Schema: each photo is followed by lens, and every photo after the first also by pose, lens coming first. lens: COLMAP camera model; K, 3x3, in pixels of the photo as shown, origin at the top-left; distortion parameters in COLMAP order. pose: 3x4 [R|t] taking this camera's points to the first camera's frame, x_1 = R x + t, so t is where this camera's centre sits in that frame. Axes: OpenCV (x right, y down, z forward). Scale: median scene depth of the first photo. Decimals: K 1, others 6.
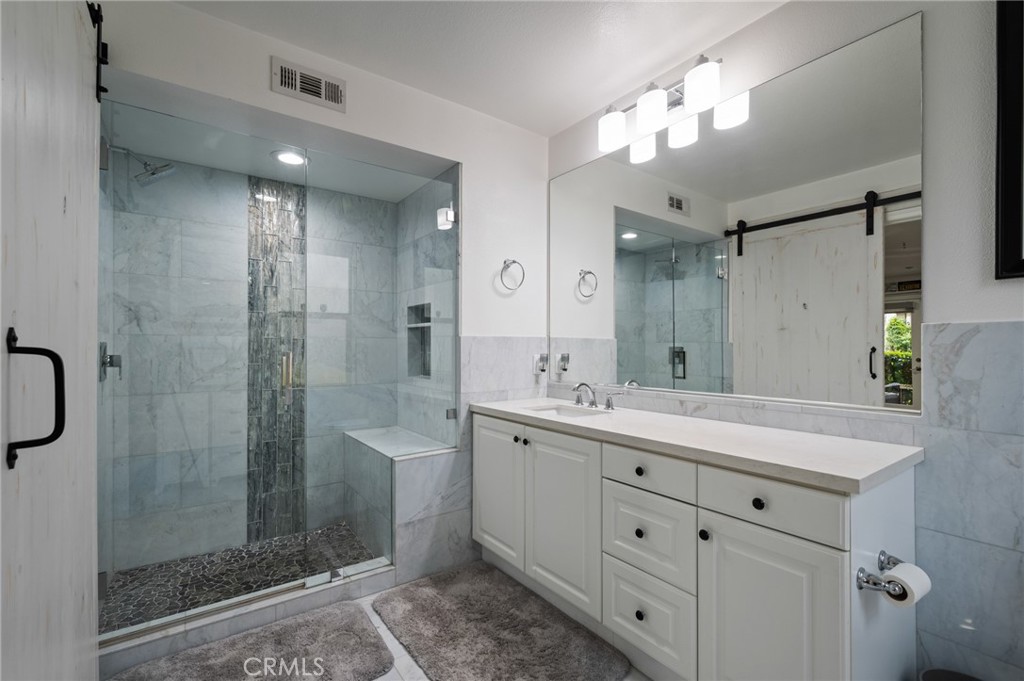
lens RADIAL K [[463.2, 0, 515.0], [0, 463.2, 345.4], [0, 0, 1]] dist [0.002155, -0.000043]
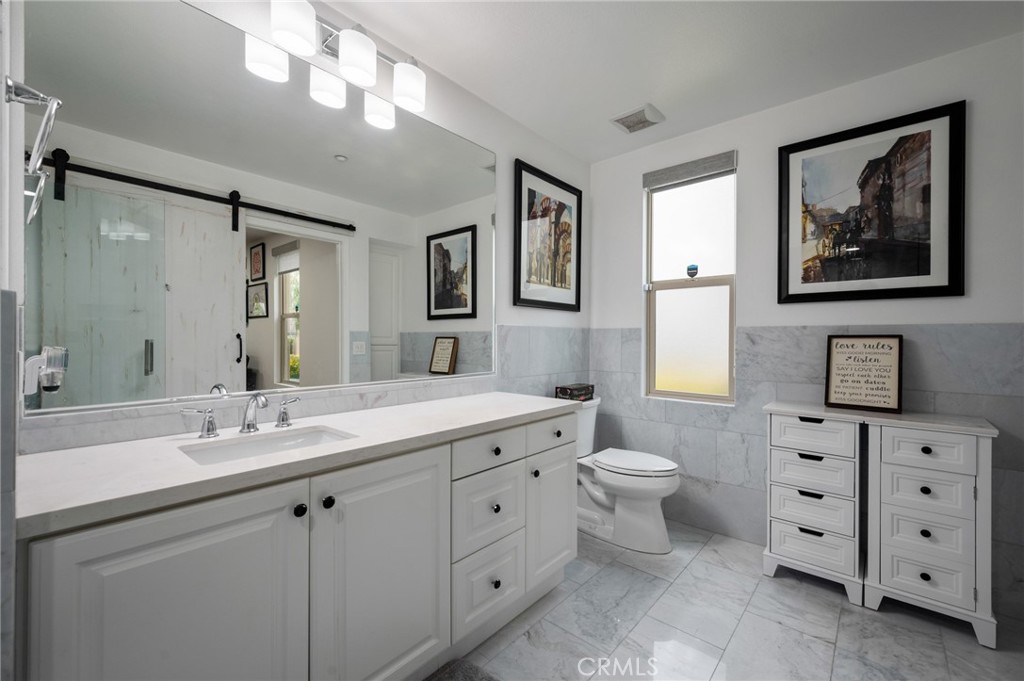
lens RADIAL K [[425.3, 0, 512.2], [0, 425.3, 336.1], [0, 0, 1]] dist [0.002577, 0.000289]
pose [[-0.230452, 0.000509, 0.973083, -0.522907], [-0.014447, 0.999888, -0.003944, 0.003925], [-0.972976, -0.014967, -0.230419, 0.885025]]
